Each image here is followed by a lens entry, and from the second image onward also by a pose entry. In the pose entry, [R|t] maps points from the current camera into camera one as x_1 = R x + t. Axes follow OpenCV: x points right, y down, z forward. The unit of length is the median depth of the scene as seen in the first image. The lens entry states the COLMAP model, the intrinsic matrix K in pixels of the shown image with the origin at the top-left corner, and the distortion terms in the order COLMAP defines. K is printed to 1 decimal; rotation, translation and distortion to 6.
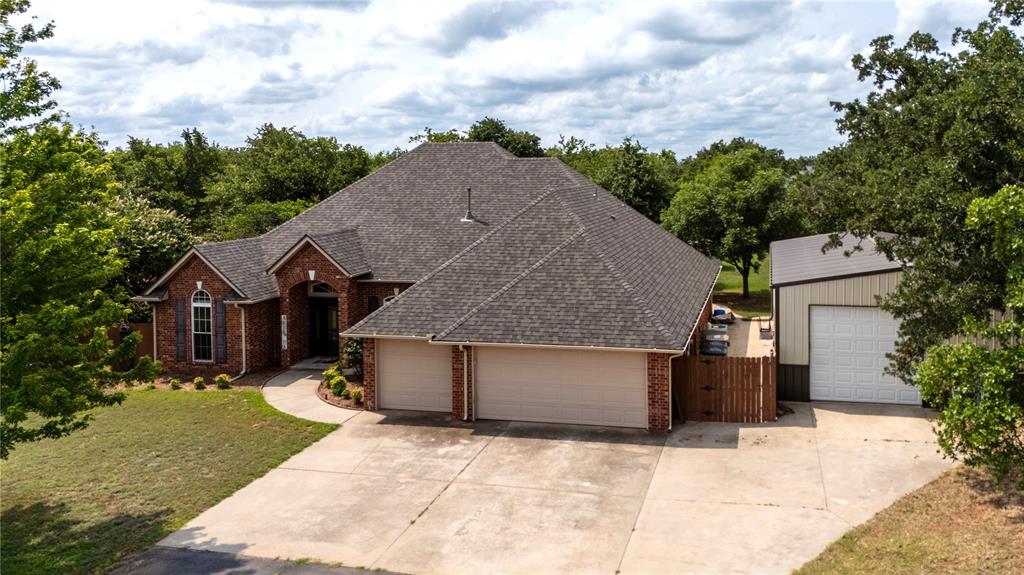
lens RADIAL K [[759.7, 0, 628.6], [0, 759.7, 198.6], [0, 0, 1]] dist [0.013468, -0.006149]
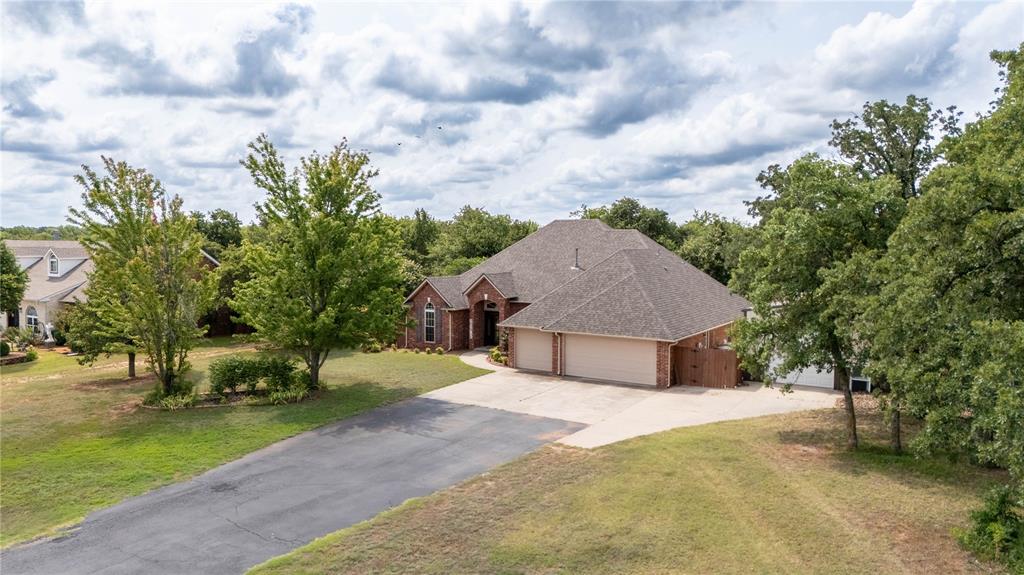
lens RADIAL K [[757.8, 0, 512.0], [0, 757.8, 287.5], [0, 0, 1]] dist [0.049166, -0.001821]
pose [[0.926458, 0.034440, -0.374819, 0.288028], [-0.025582, 0.999264, 0.028585, 0.028088], [0.375527, -0.016894, 0.926657, -0.583297]]
